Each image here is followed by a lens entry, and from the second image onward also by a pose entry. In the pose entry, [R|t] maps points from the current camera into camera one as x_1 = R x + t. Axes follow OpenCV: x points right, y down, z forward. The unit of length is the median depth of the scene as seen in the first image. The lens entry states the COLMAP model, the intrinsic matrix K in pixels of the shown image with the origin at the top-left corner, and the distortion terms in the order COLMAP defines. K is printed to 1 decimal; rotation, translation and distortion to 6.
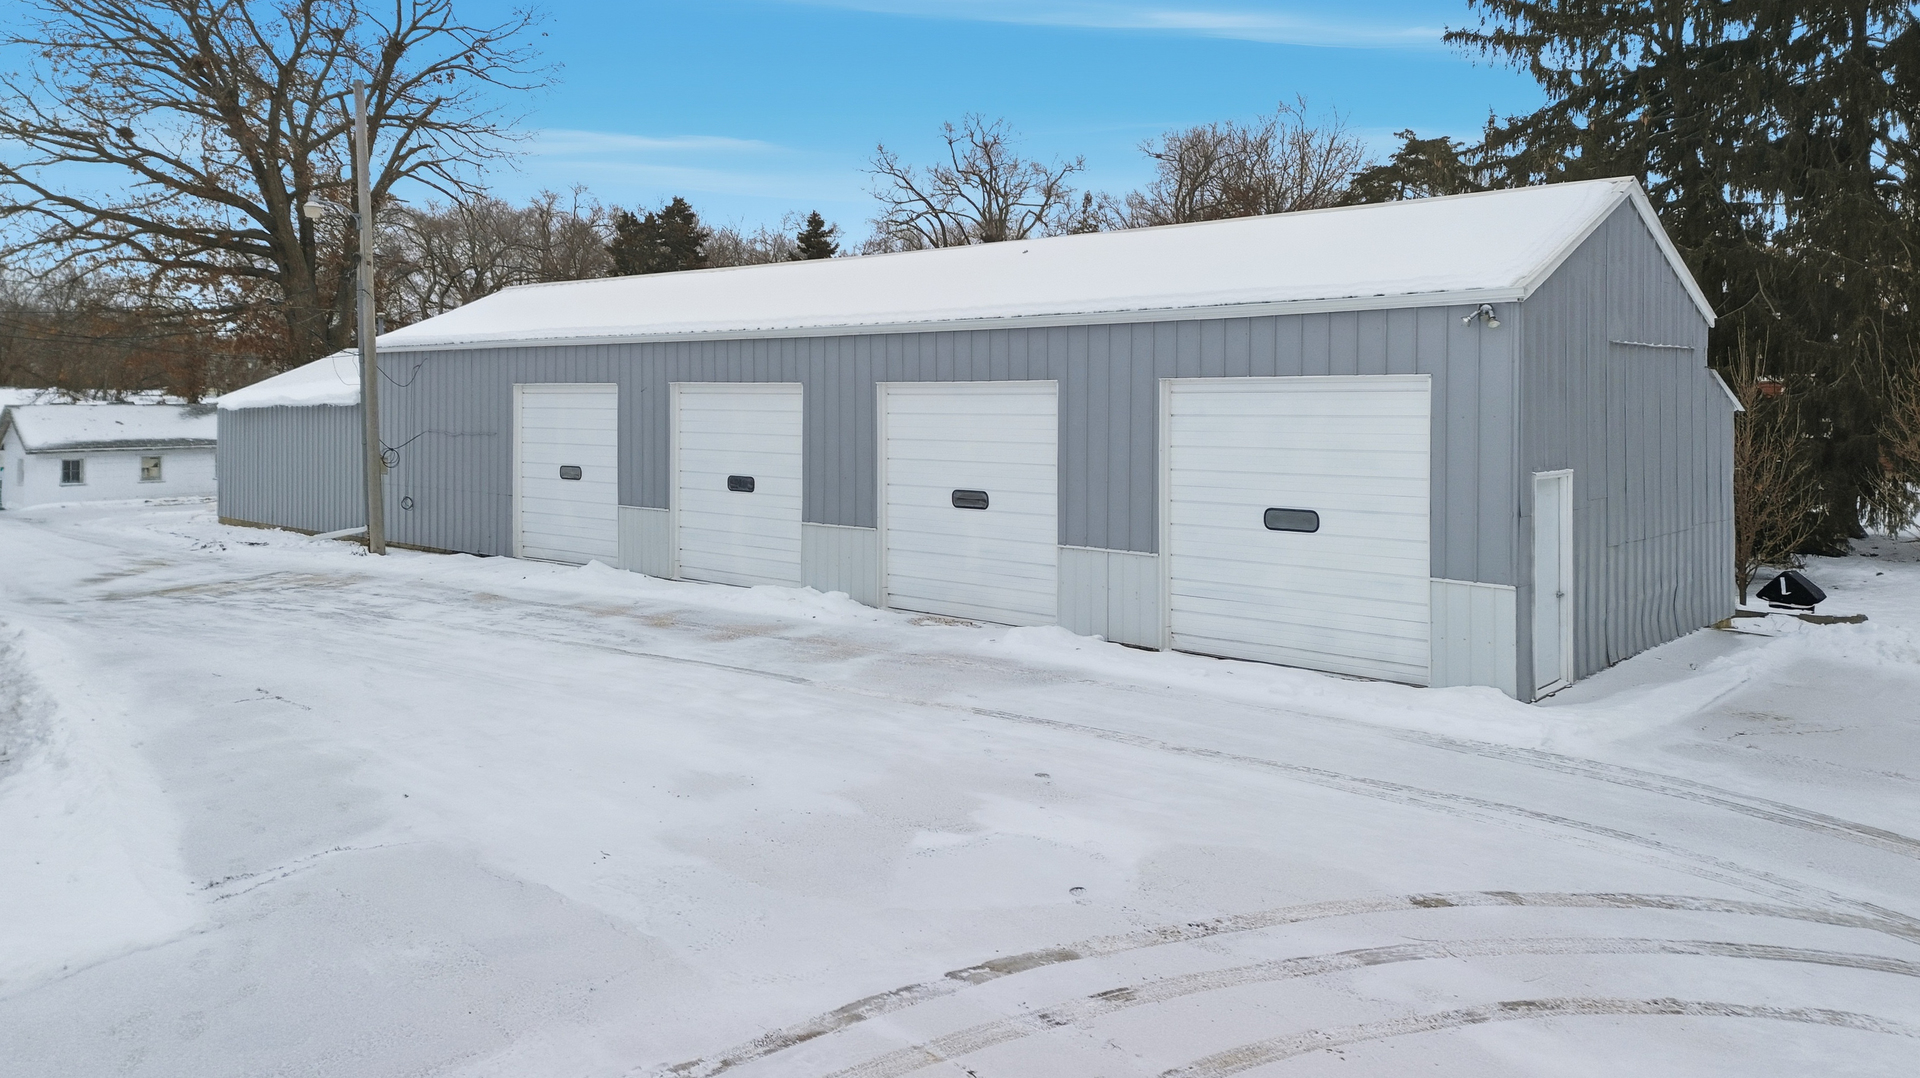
lens RADIAL K [[1353.8, 0, 960.0], [0, 1353.8, 539.0], [0, 0, 1]] dist [0.073388, -0.056100]
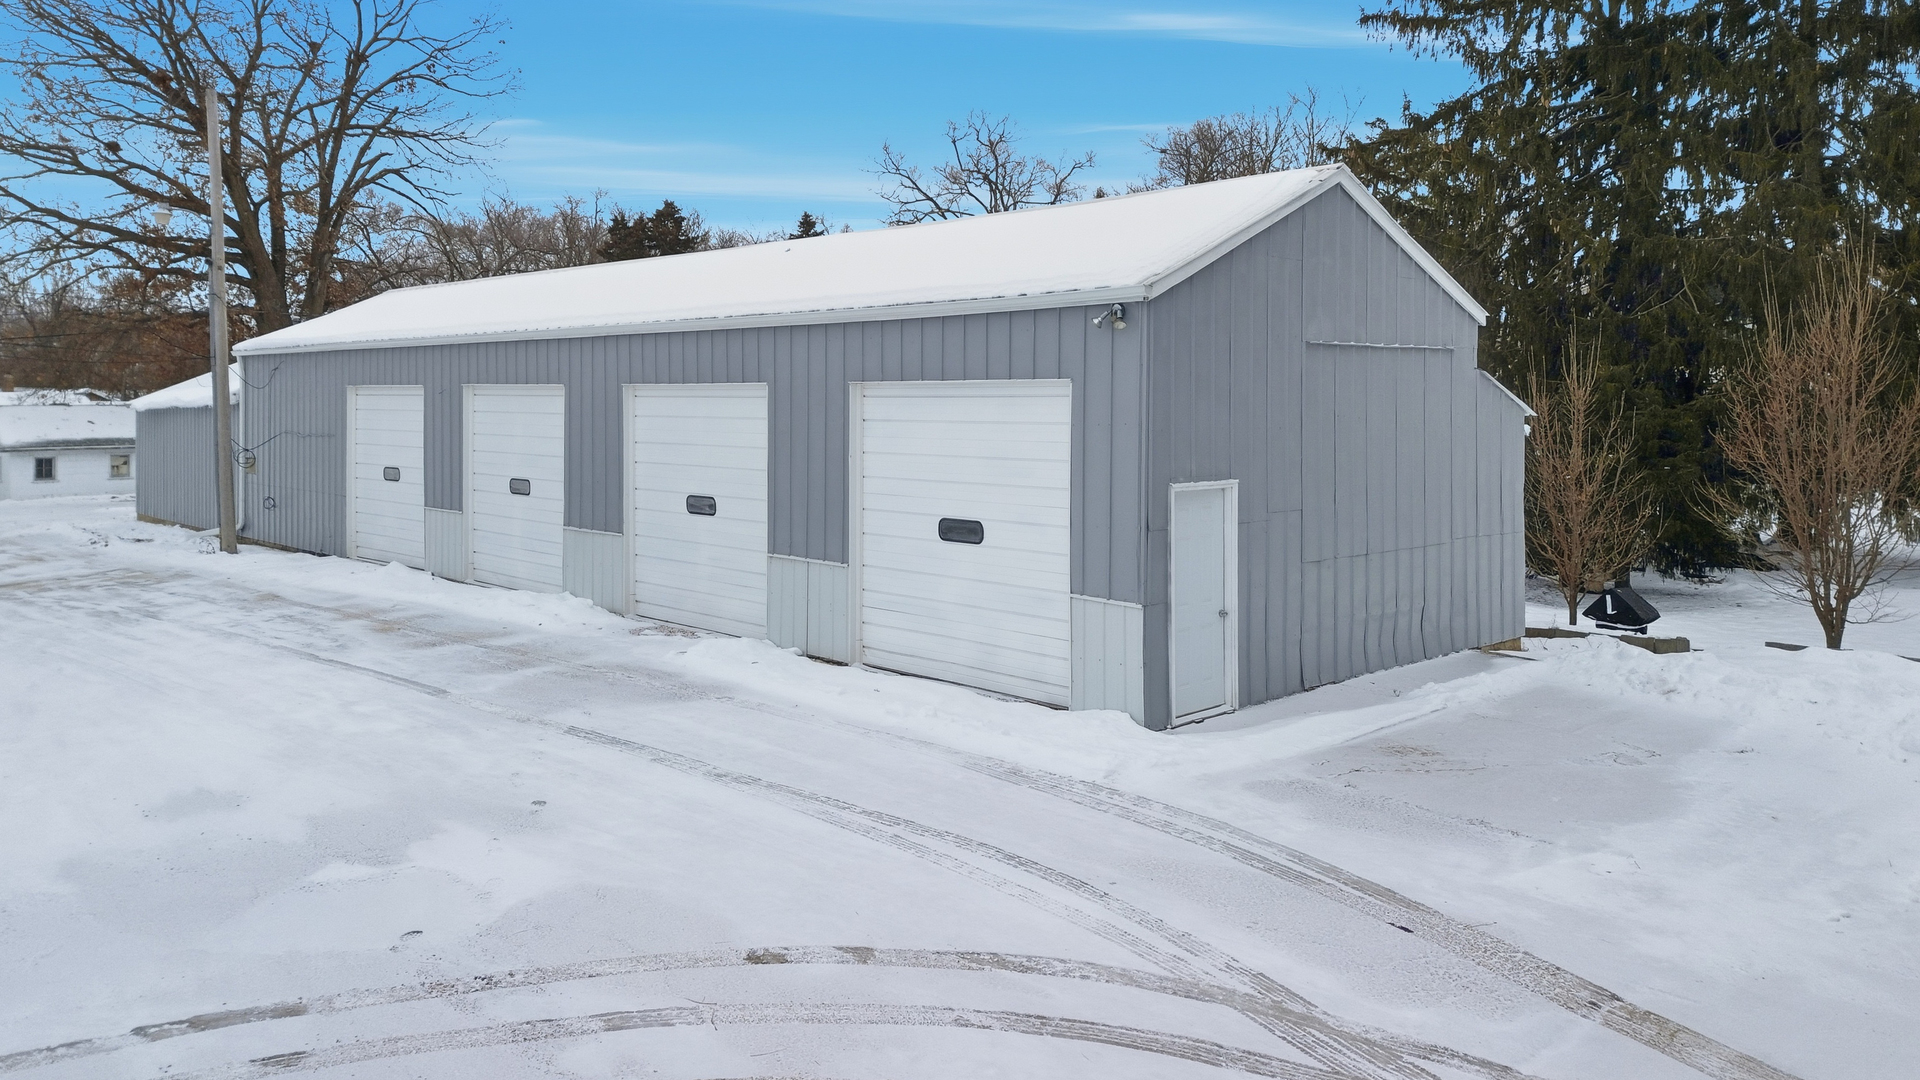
lens RADIAL K [[1335.1, 0, 960.0], [0, 1335.1, 540.0], [0, 0, 1]] dist [0.073573, -0.052048]
pose [[0.994925, 0.009887, -0.100134, 0.219825], [-0.009527, 0.999946, 0.004079, -0.007530], [0.100169, -0.003104, 0.994966, 0.046319]]
